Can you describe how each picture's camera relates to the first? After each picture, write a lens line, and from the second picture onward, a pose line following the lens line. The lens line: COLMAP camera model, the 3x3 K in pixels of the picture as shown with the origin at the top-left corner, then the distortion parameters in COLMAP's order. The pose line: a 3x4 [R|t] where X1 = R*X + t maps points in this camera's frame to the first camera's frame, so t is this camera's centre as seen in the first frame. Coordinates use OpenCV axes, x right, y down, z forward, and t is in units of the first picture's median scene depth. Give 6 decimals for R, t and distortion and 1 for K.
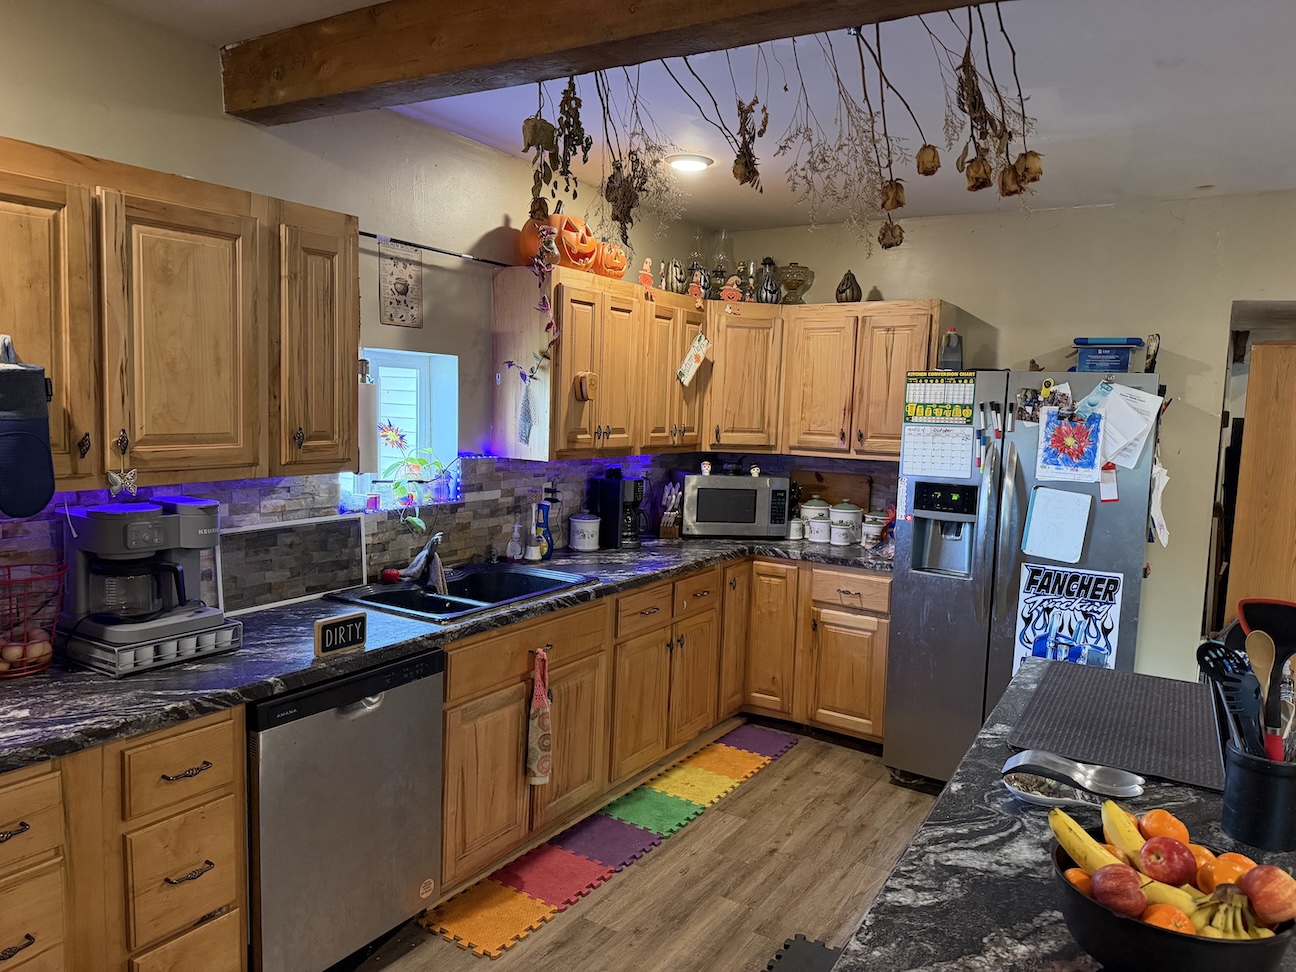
lens RADIAL K [[918.5, 0, 637.8], [0, 918.5, 480.9], [0, 0, 1]] dist [0.044276, -0.058831]
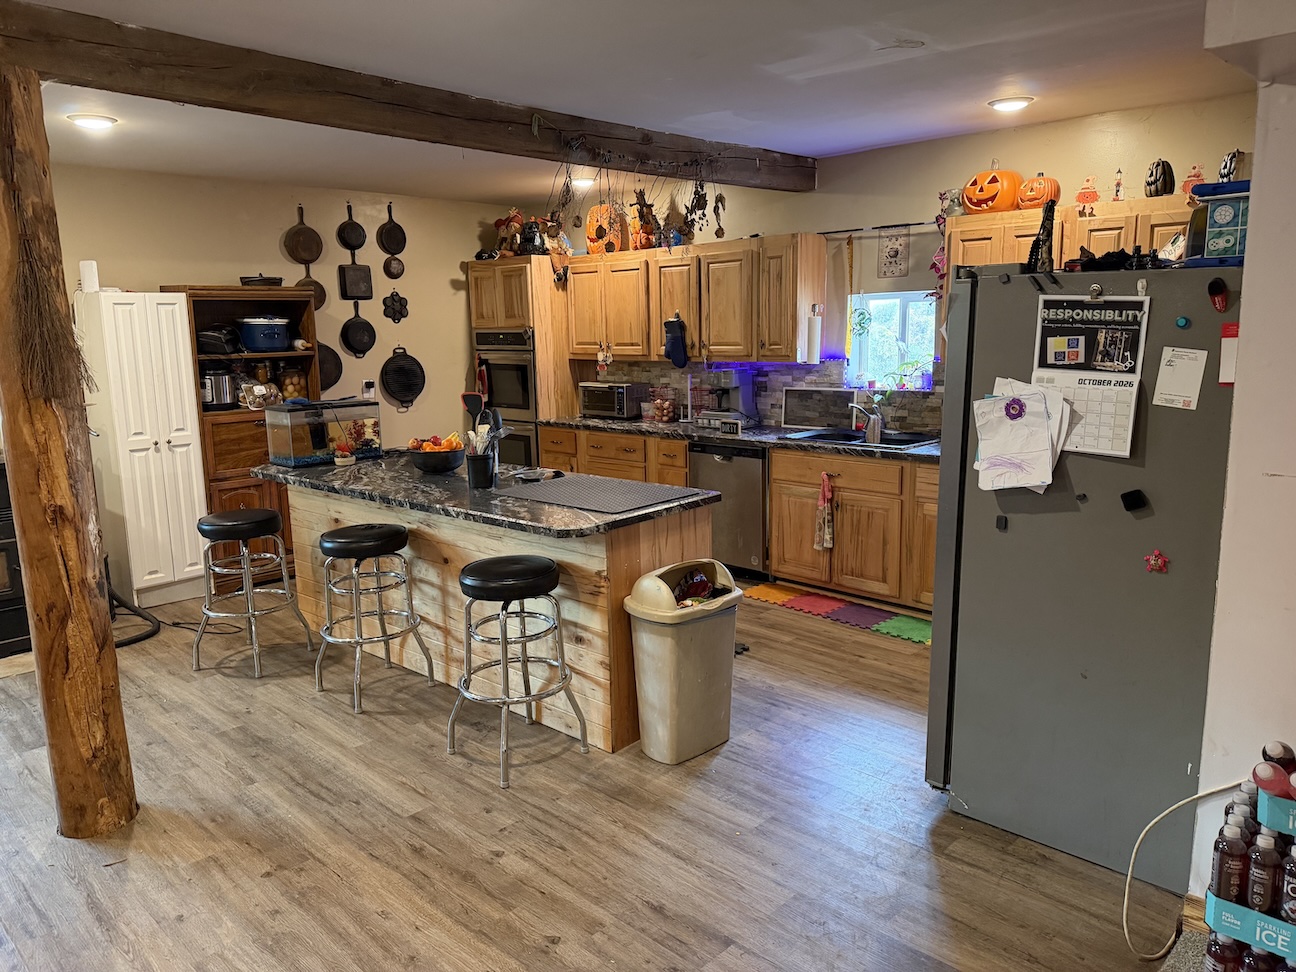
lens RADIAL K [[918.5, 0, 659.2], [0, 918.5, 497.3], [0, 0, 1]] dist [0.044276, -0.058831]
pose [[-0.201428, 0.146295, -0.968517, 1.605802], [-0.077462, 0.983307, 0.164640, -0.024376], [0.976436, 0.108186, -0.186733, 1.031789]]
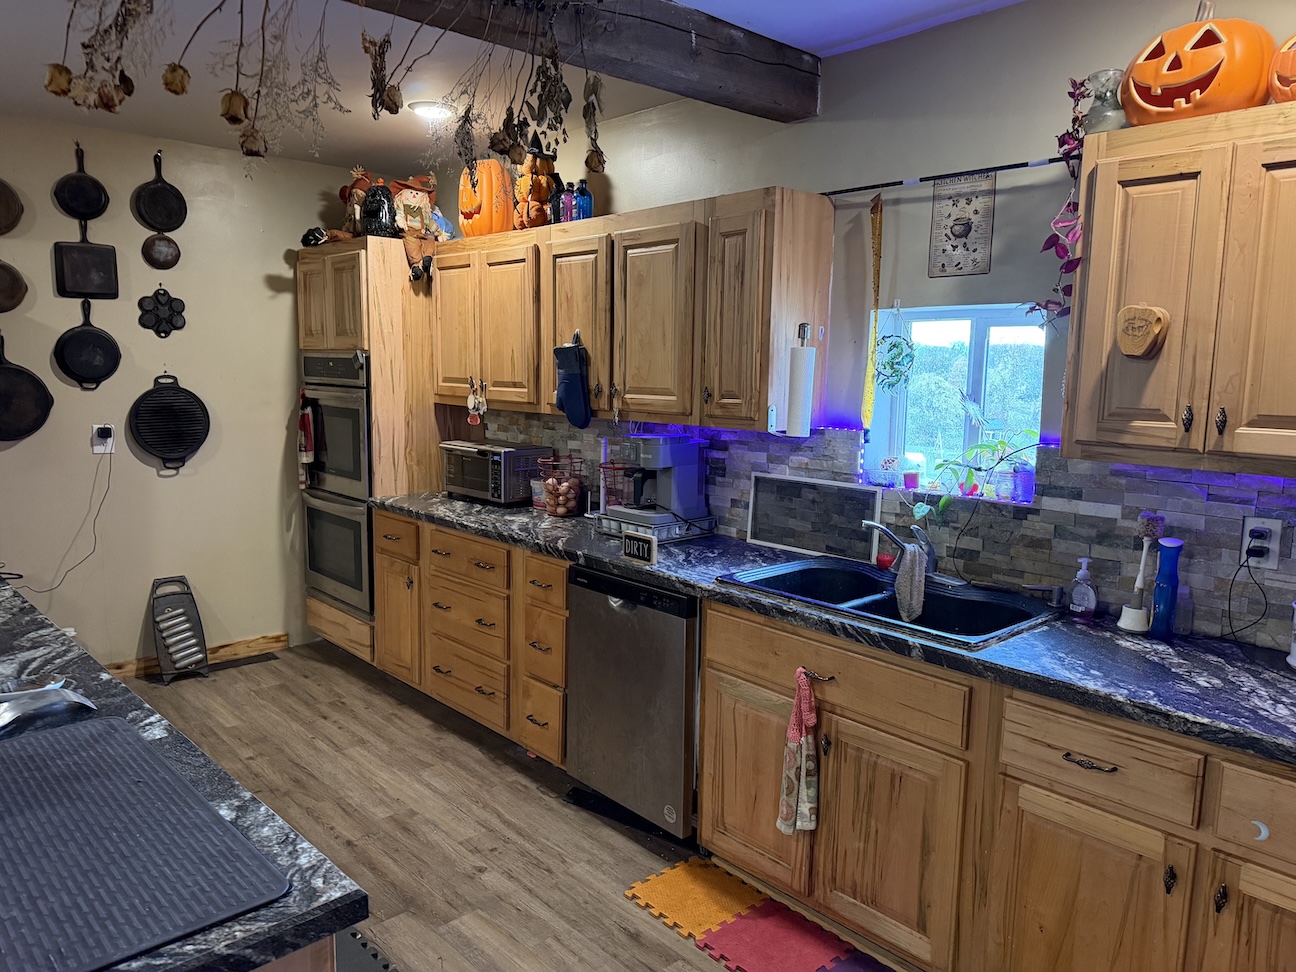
lens RADIAL K [[918.5, 0, 655.7], [0, 918.5, 482.4], [0, 0, 1]] dist [0.044276, -0.058831]
pose [[-0.260412, 0.083826, -0.961852, 0.688596], [-0.114006, 0.986585, 0.116847, -0.055583], [0.958743, 0.140085, -0.247362, 1.061543]]
